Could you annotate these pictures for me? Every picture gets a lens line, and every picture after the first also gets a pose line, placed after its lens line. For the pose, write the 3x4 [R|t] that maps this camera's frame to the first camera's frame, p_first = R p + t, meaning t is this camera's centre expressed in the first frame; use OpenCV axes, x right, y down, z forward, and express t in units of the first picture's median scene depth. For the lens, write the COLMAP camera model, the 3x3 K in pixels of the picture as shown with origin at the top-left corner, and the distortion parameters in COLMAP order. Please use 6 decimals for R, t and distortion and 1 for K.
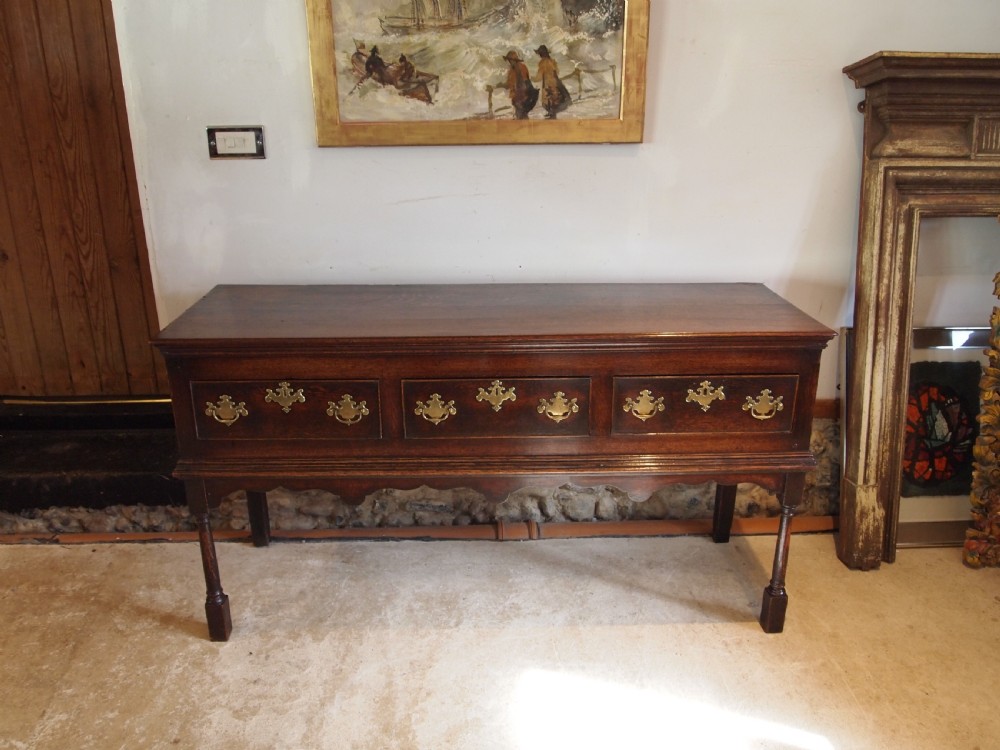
lens RADIAL K [[795.5, 0, 503.1], [0, 795.5, 375.7], [0, 0, 1]] dist [-0.051672, 0.004859]
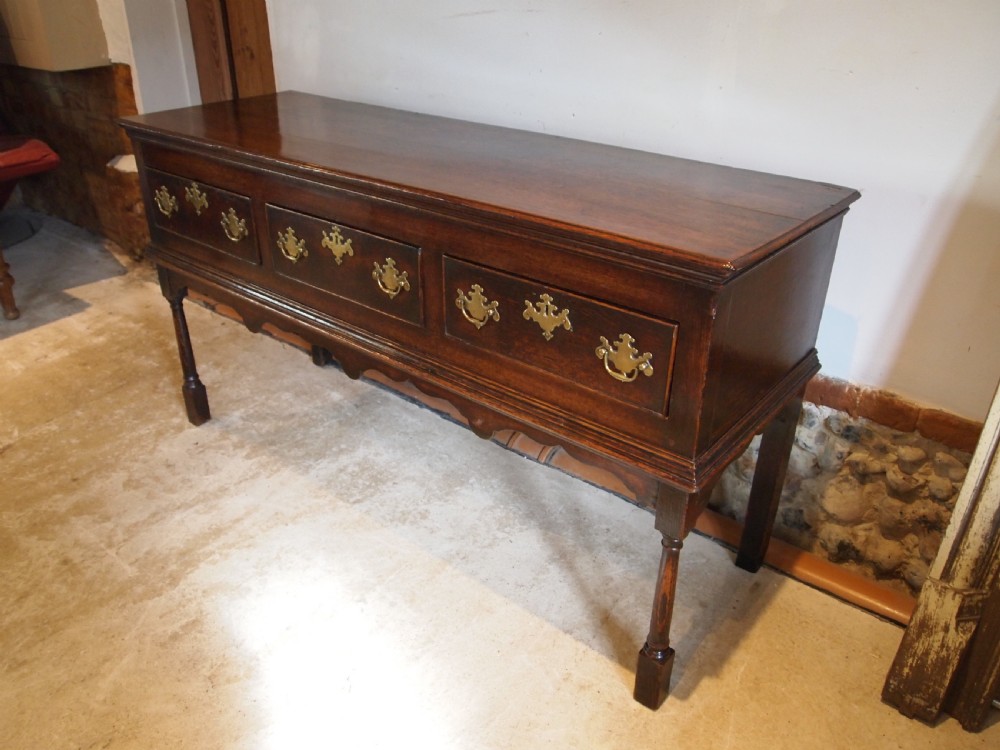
lens RADIAL K [[795.5, 0, 503.1], [0, 795.5, 375.7], [0, 0, 1]] dist [-0.051672, 0.004859]
pose [[0.754191, 0.315673, -0.575801, 0.521245], [-0.233396, 0.948478, 0.214282, -0.050965], [0.613778, -0.027220, 0.789010, 0.383791]]
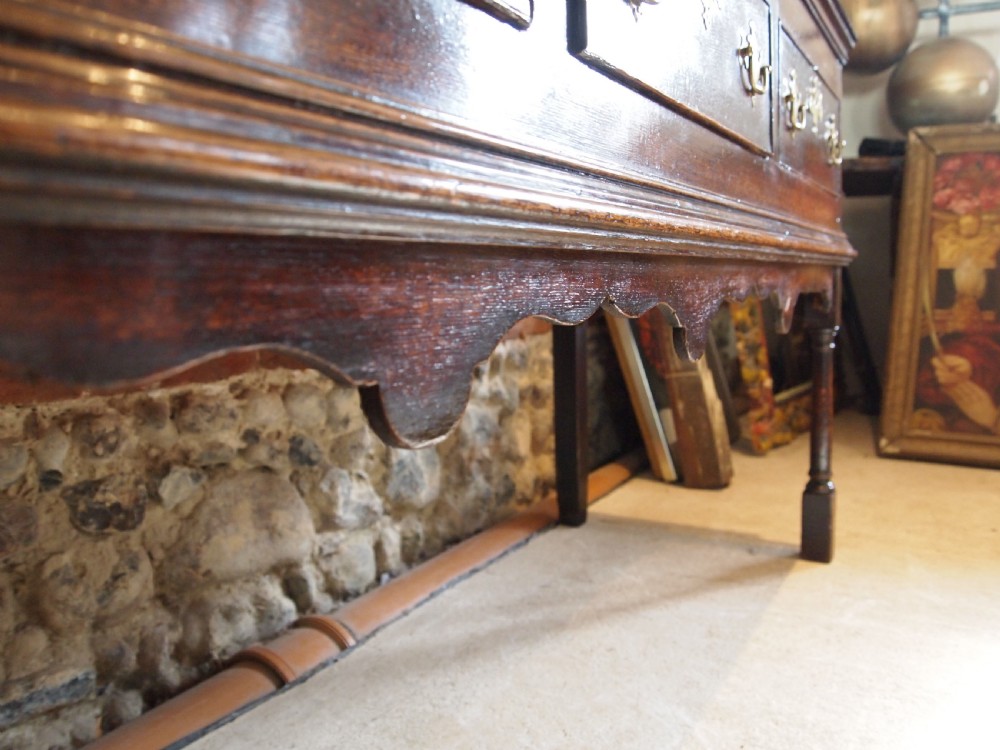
lens RADIAL K [[795.5, 0, 503.1], [0, 795.5, 375.7], [0, 0, 1]] dist [-0.051672, 0.004859]
pose [[0.534454, -0.112608, 0.837662, -0.278722], [0.308144, 0.948830, -0.069053, 0.144822], [-0.787023, 0.295026, 0.541806, 0.781325]]
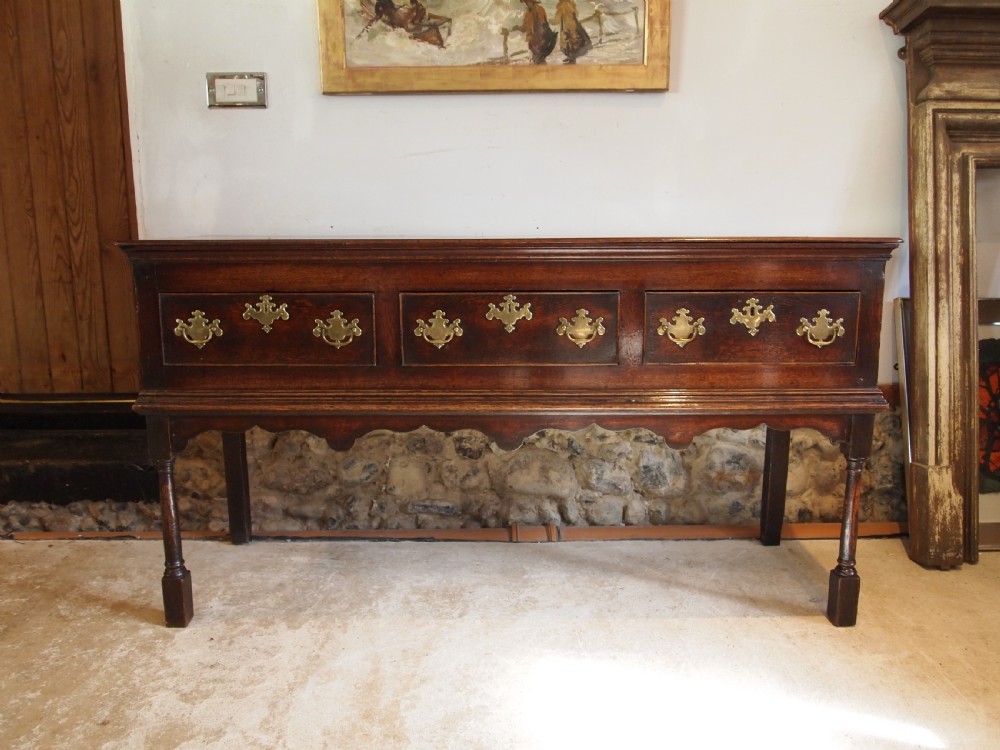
lens RADIAL K [[795.5, 0, 503.1], [0, 795.5, 375.7], [0, 0, 1]] dist [-0.051672, 0.004859]
pose [[0.999707, 0.003893, -0.023883, 0.004681], [-0.007665, 0.987101, -0.159913, 0.191011], [0.022953, 0.160049, 0.986842, 0.132475]]
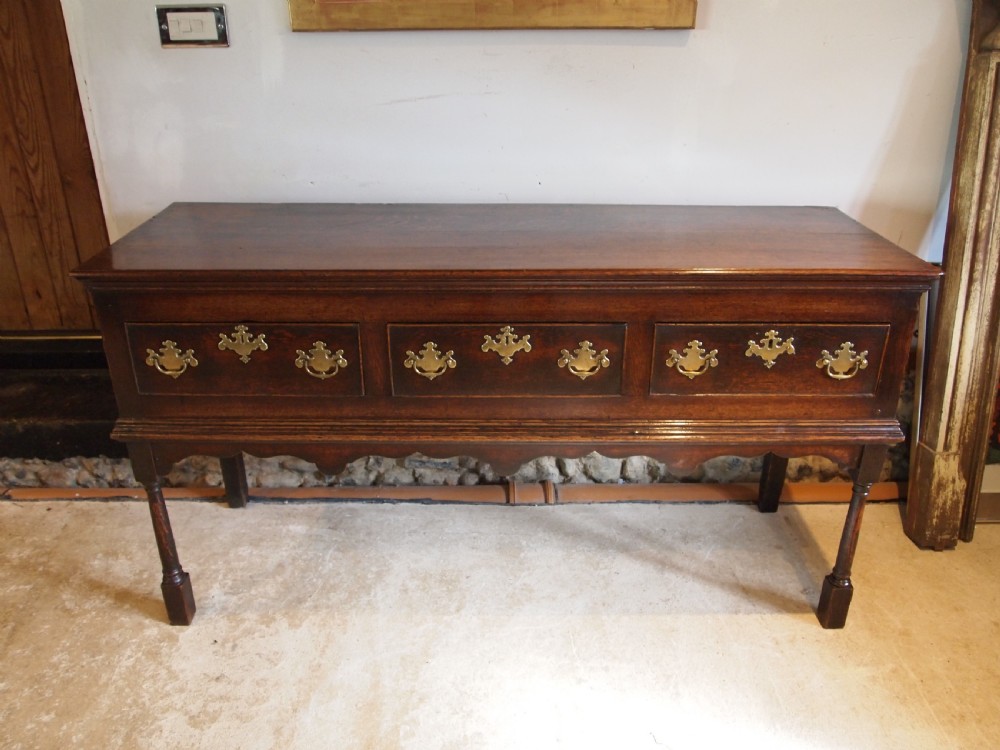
lens RADIAL K [[795.5, 0, 503.1], [0, 795.5, 375.7], [0, 0, 1]] dist [-0.051672, 0.004859]
pose [[0.999643, 0.014307, -0.022544, 0.005317], [-0.012151, 0.995590, 0.093024, -0.015307], [0.023775, -0.092717, 0.995409, 0.170852]]
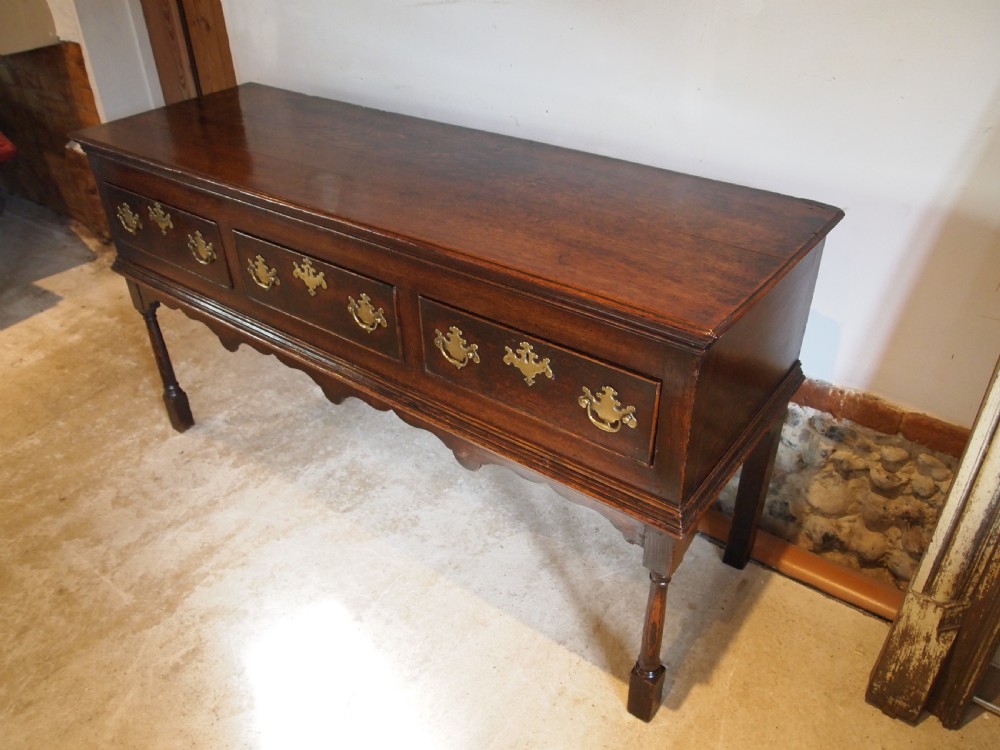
lens RADIAL K [[795.5, 0, 503.1], [0, 795.5, 375.7], [0, 0, 1]] dist [-0.051672, 0.004859]
pose [[0.778952, 0.334151, -0.530638, 0.491353], [-0.195206, 0.933366, 0.301201, -0.131099], [0.595926, -0.131038, 0.792276, 0.397624]]
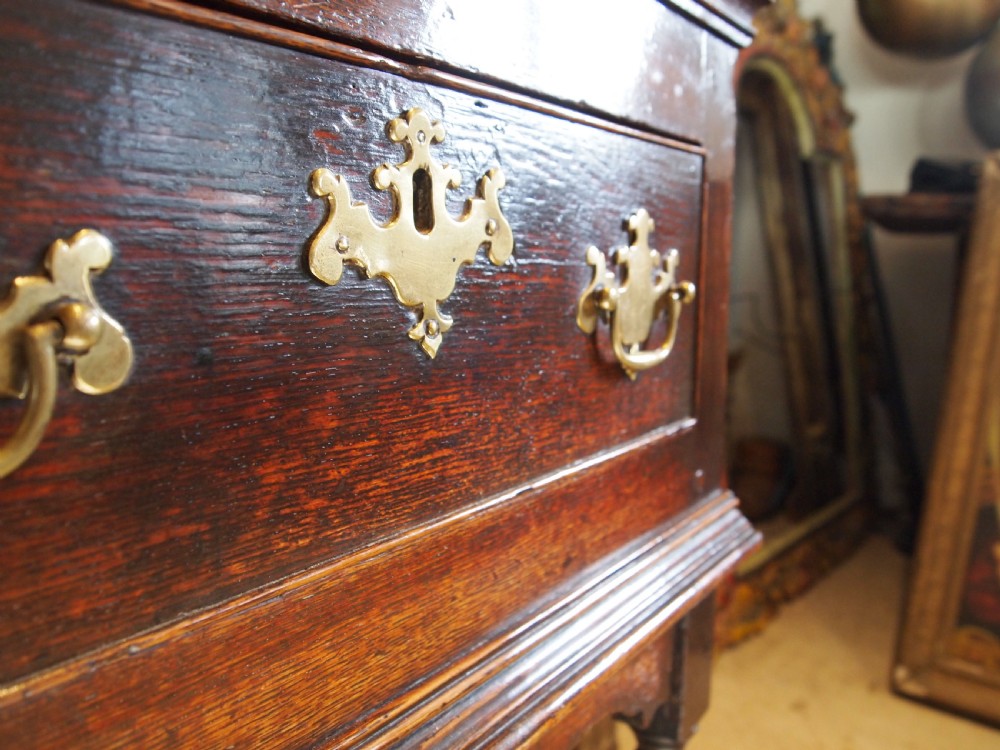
lens RADIAL K [[795.5, 0, 503.1], [0, 795.5, 375.7], [0, 0, 1]] dist [-0.051672, 0.004859]
pose [[0.617371, -0.111514, 0.778728, 0.131704], [0.255176, 0.964764, -0.064148, 0.050587], [-0.744136, 0.238316, 0.624073, 0.765412]]
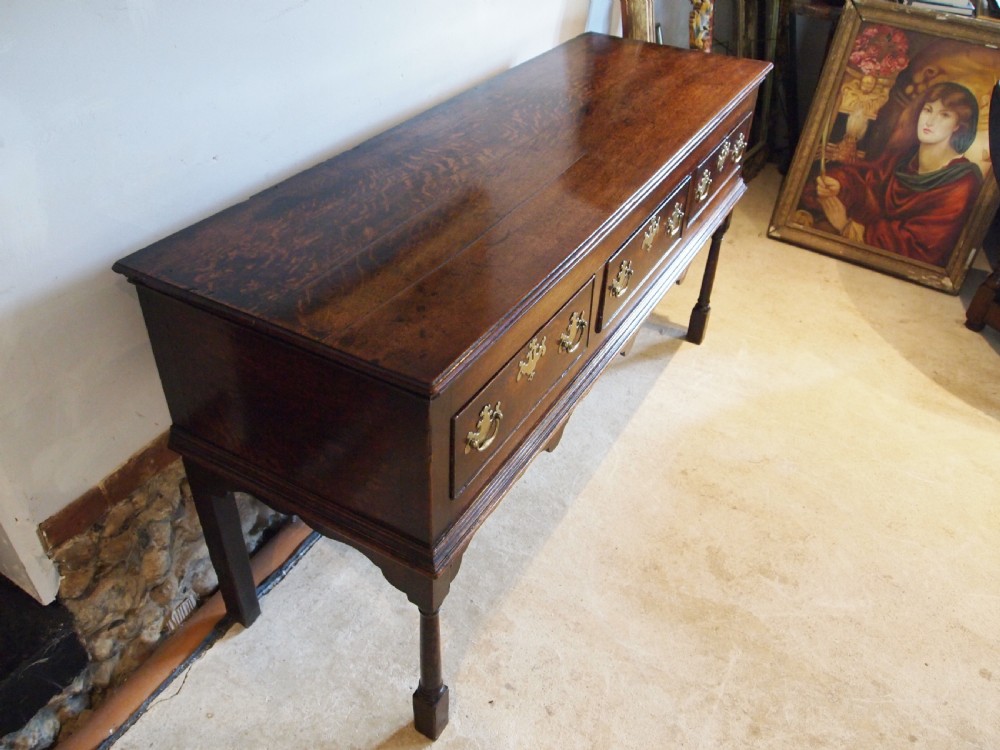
lens RADIAL K [[795.5, 0, 503.1], [0, 795.5, 375.7], [0, 0, 1]] dist [-0.051672, 0.004859]
pose [[0.513604, -0.501100, 0.696498, -0.615985], [0.252045, 0.864042, 0.435781, -0.206057], [-0.820174, -0.048270, 0.570075, 0.537696]]
